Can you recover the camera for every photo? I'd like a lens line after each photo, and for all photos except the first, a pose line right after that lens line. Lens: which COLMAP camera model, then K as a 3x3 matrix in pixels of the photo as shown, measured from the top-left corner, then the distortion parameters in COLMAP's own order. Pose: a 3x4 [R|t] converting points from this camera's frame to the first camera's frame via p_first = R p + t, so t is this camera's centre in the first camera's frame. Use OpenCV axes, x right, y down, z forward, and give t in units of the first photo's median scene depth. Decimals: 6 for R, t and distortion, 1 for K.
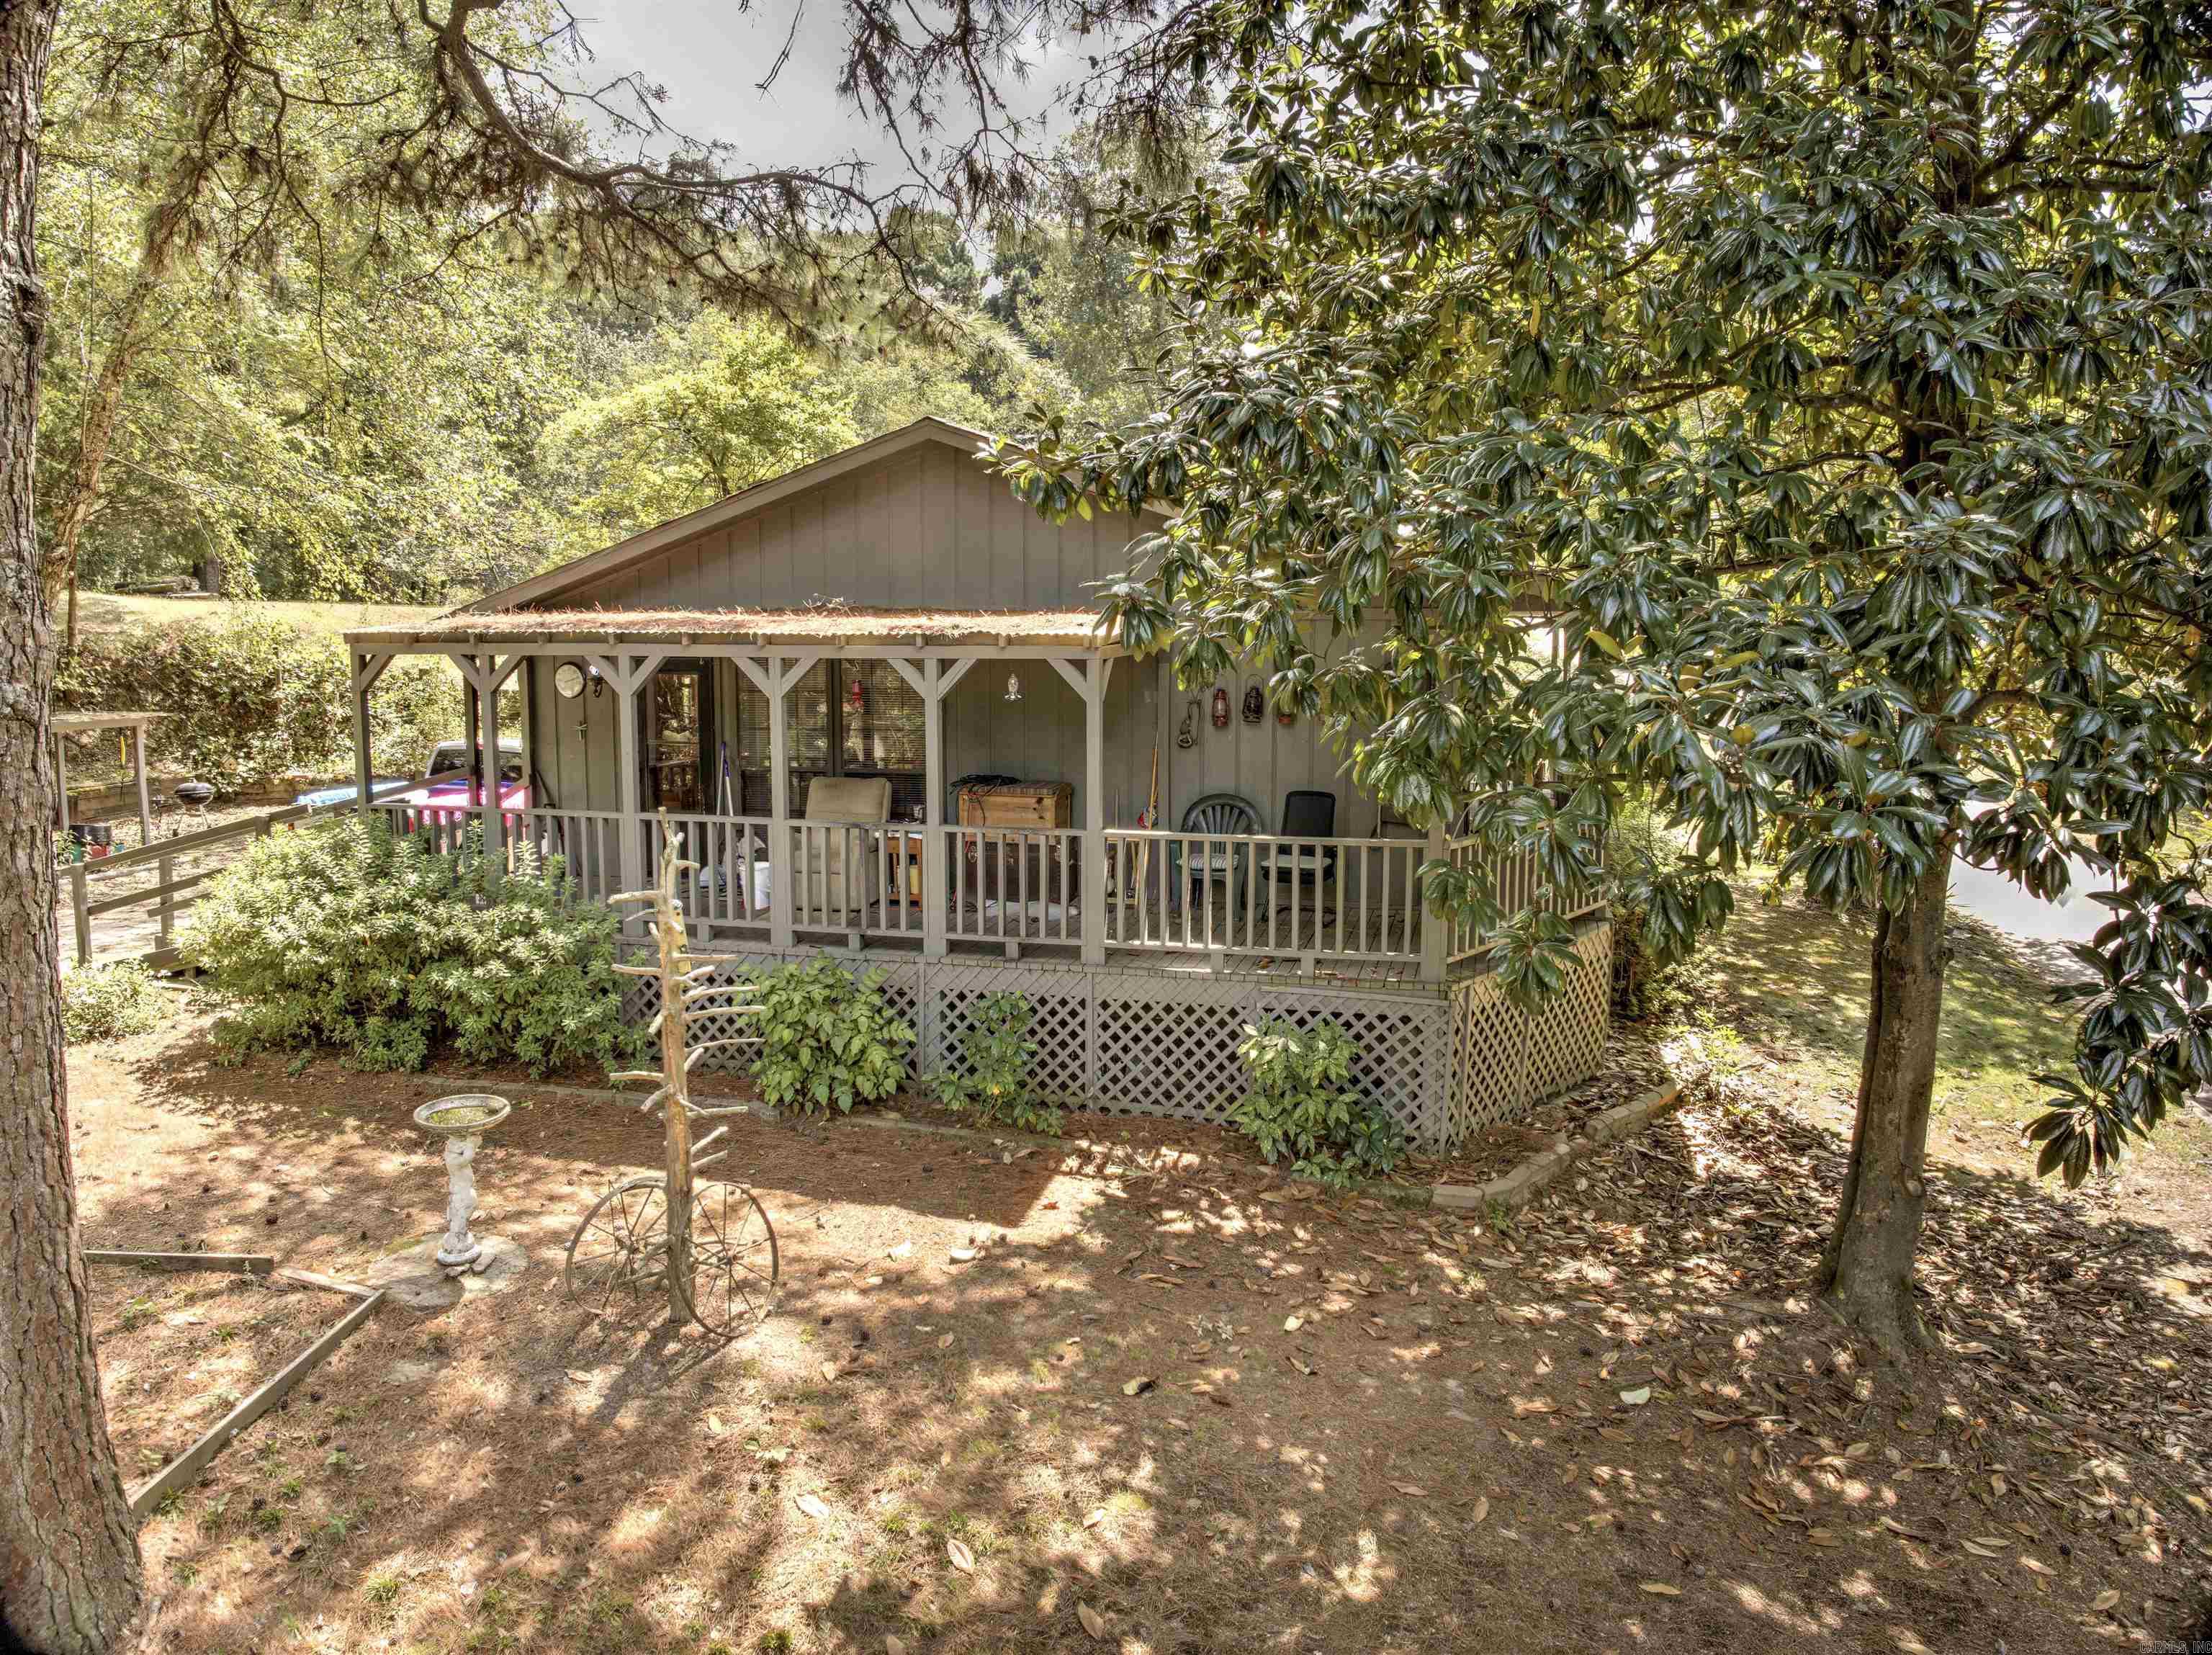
lens RADIAL K [[1577.4, 0, 1166.9], [0, 1577.4, 832.4], [0, 0, 1]] dist [-0.131277, 0.031984]
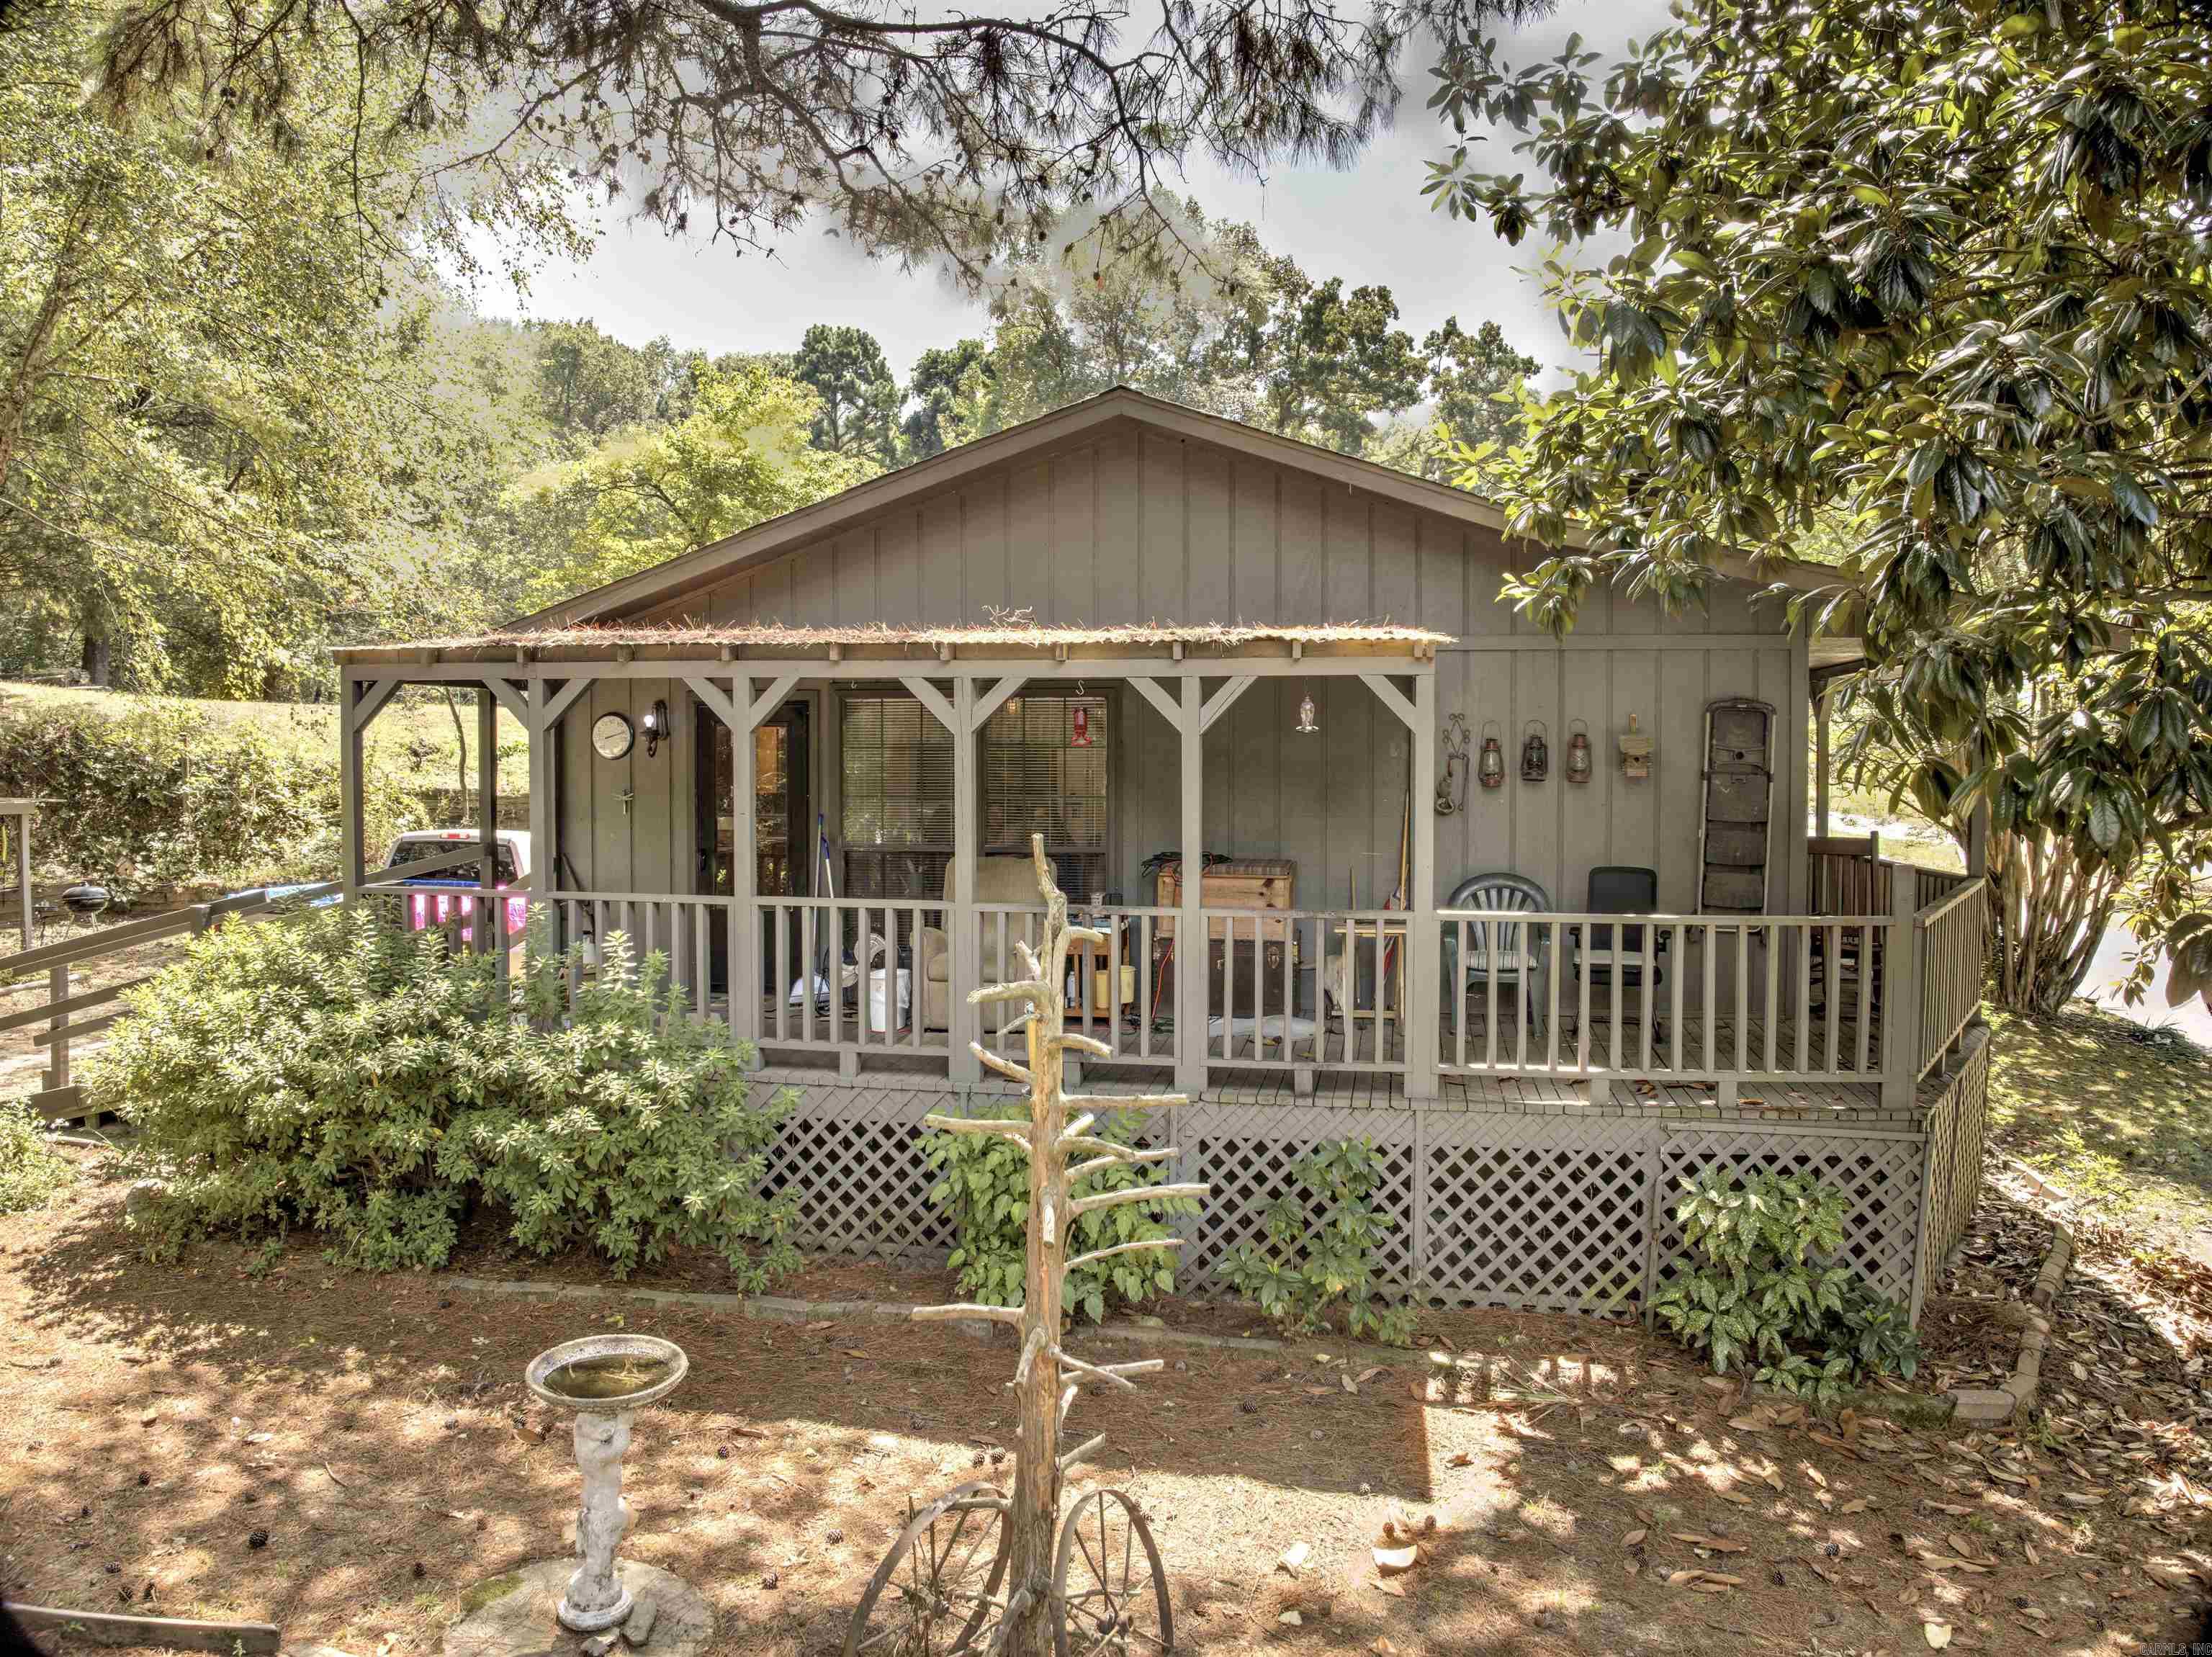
lens RADIAL K [[1603.9, 0, 1172.4], [0, 1603.9, 803.1], [0, 0, 1]] dist [-0.125021, 0.026434]
pose [[0.998311, -0.005040, 0.057876, -0.203585], [0.010658, 0.995211, -0.097171, 0.019184], [-0.057109, 0.097624, 0.993584, 0.273842]]
